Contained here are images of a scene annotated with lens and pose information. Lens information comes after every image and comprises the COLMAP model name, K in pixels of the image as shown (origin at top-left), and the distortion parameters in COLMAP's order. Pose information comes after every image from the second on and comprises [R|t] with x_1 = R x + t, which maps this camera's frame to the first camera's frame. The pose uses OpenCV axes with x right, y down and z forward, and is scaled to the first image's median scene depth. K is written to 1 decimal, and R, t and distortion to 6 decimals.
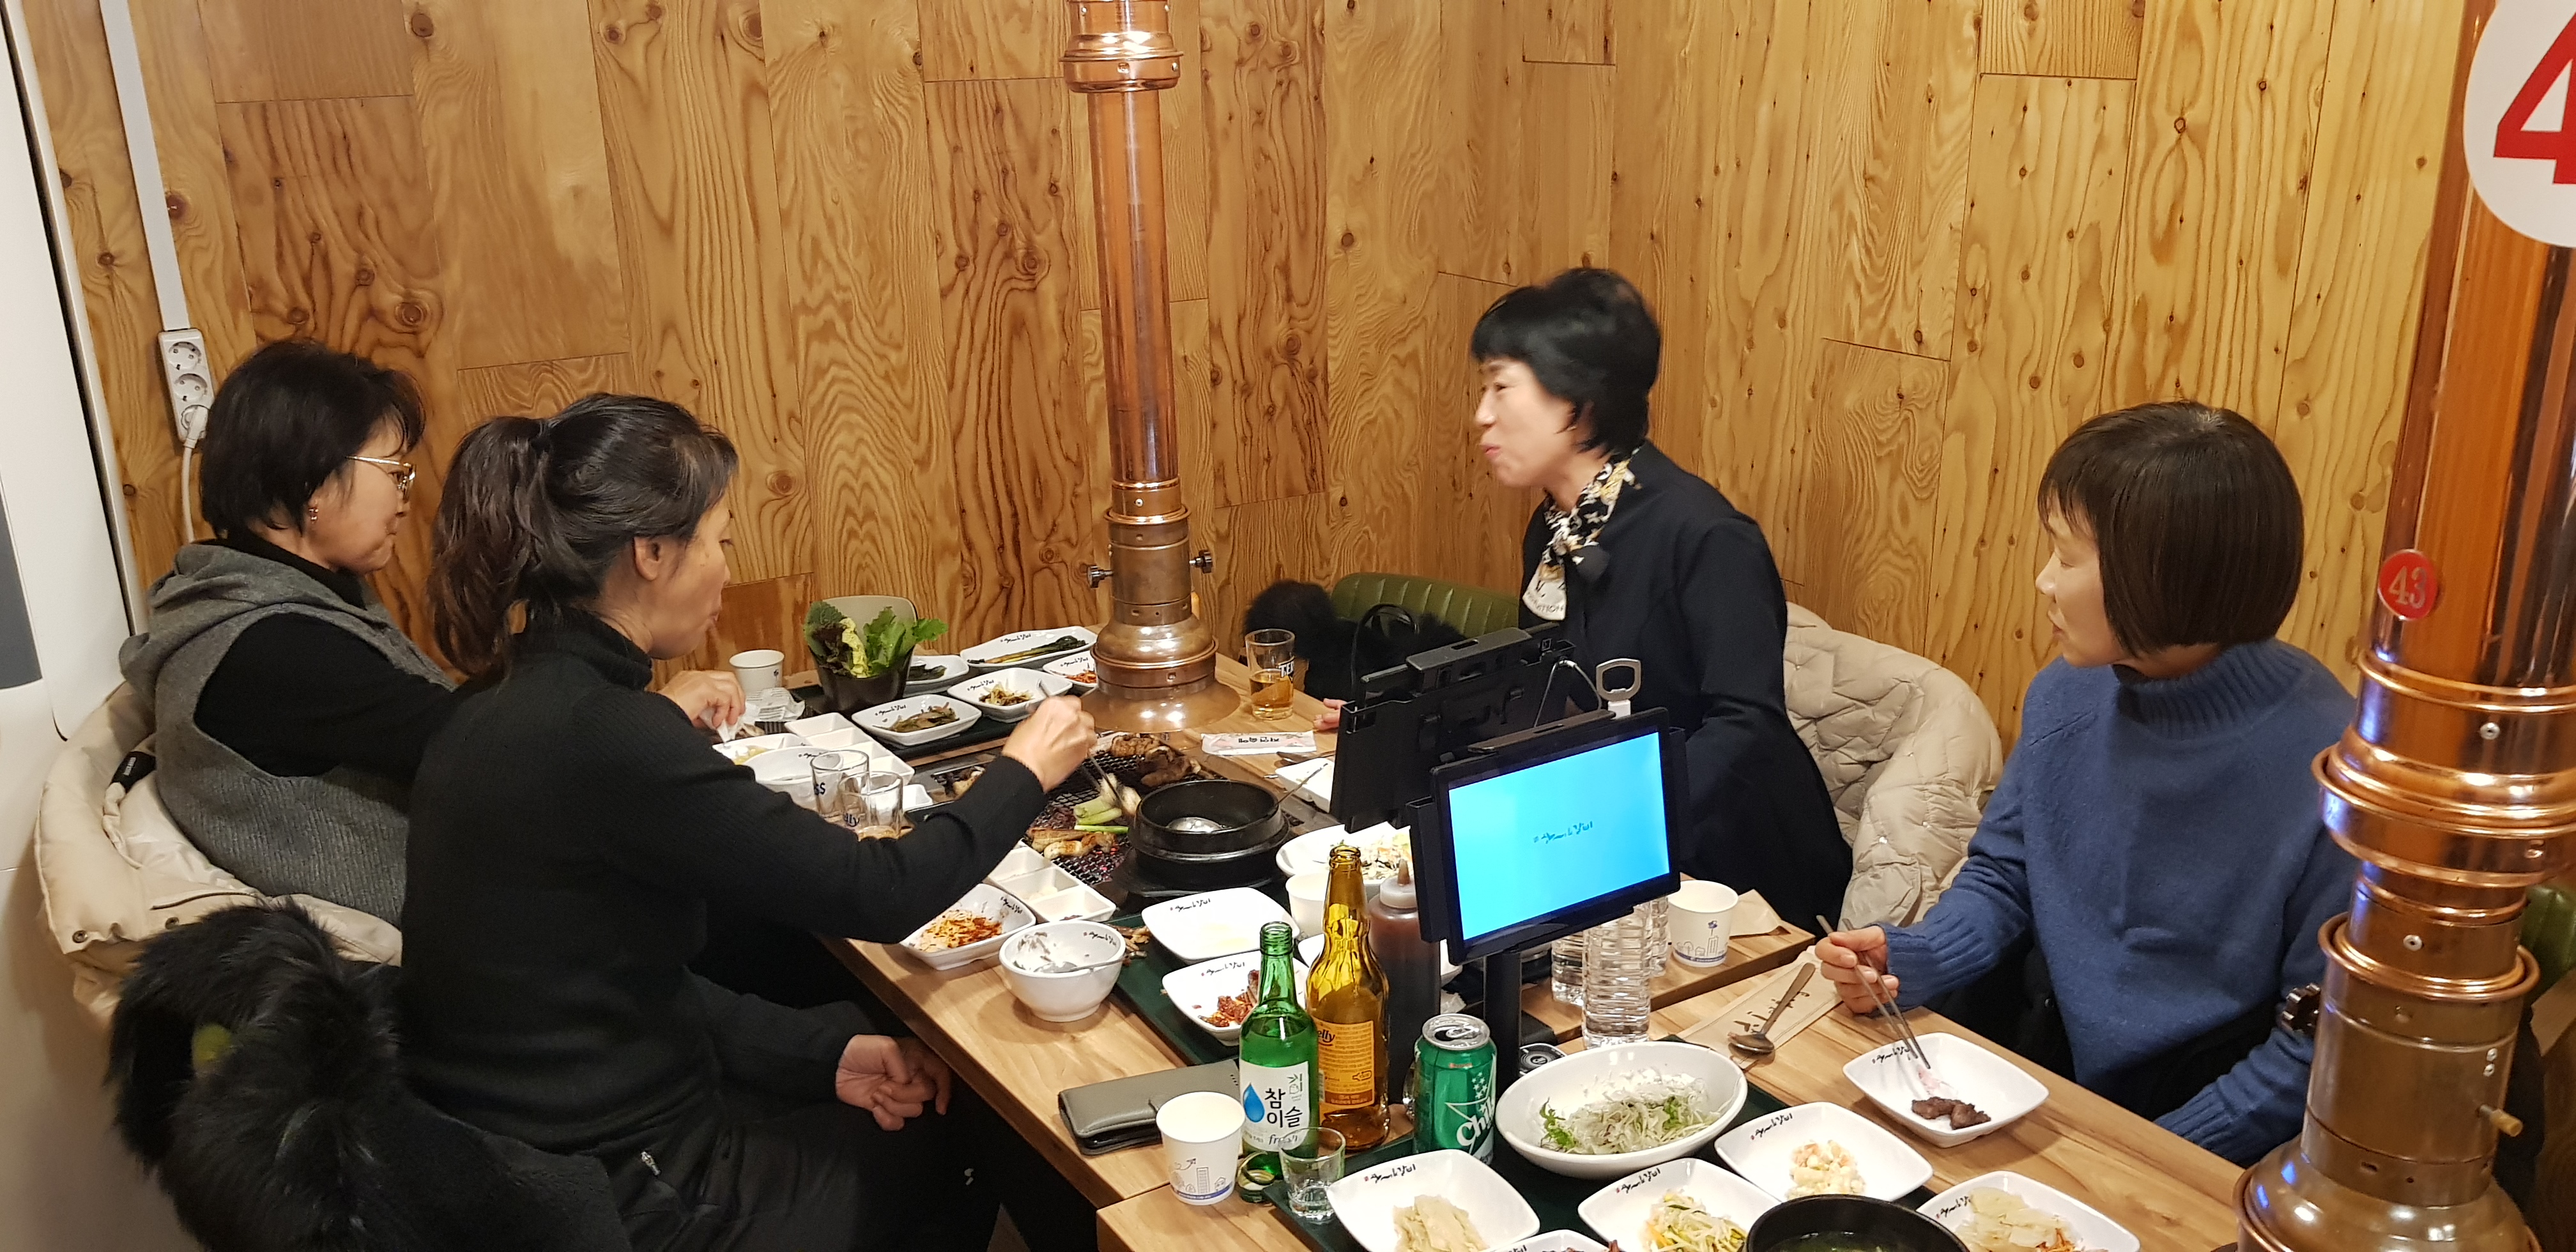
lens RADIAL K [[2047.2, 0, 1286.3], [0, 2047.2, 626.9], [0, 0, 1]] dist [-0.008336, -0.007999]
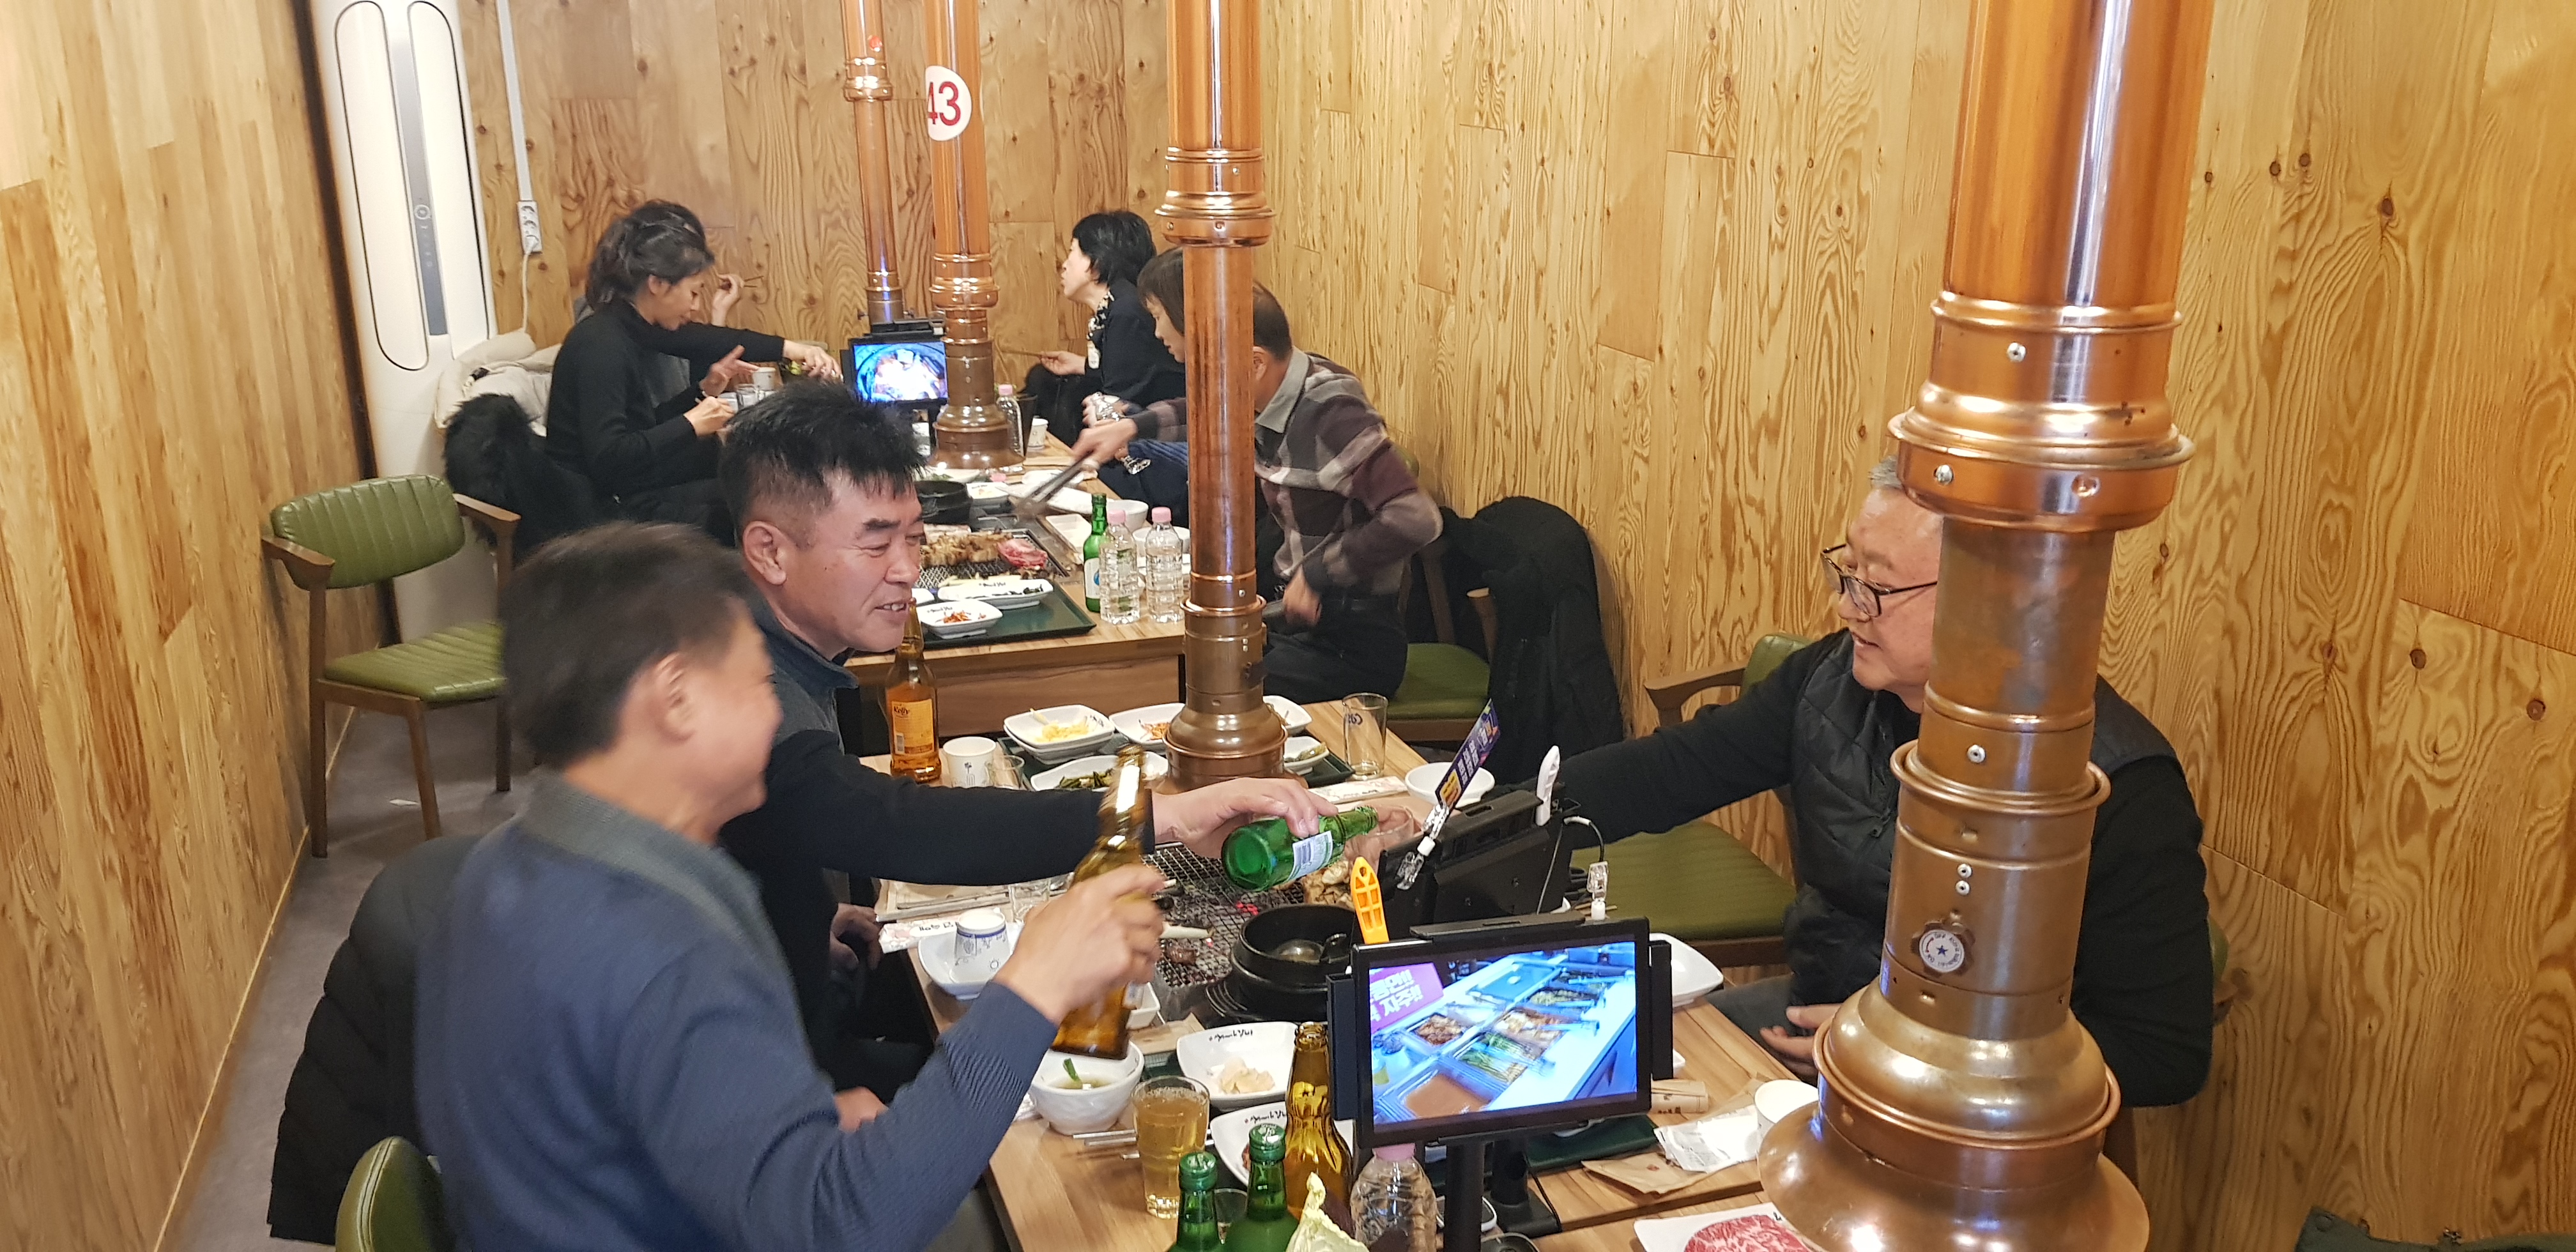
lens RADIAL K [[2047.2, 0, 1291.2], [0, 2047.2, 629.3], [0, 0, 1]] dist [-0.008336, -0.007999]
pose [[0.967228, 0.087328, -0.238417, 0.765518], [-0.091806, 0.995747, -0.007719, 0.238786], [0.236729, 0.029354, 0.971132, -0.870438]]
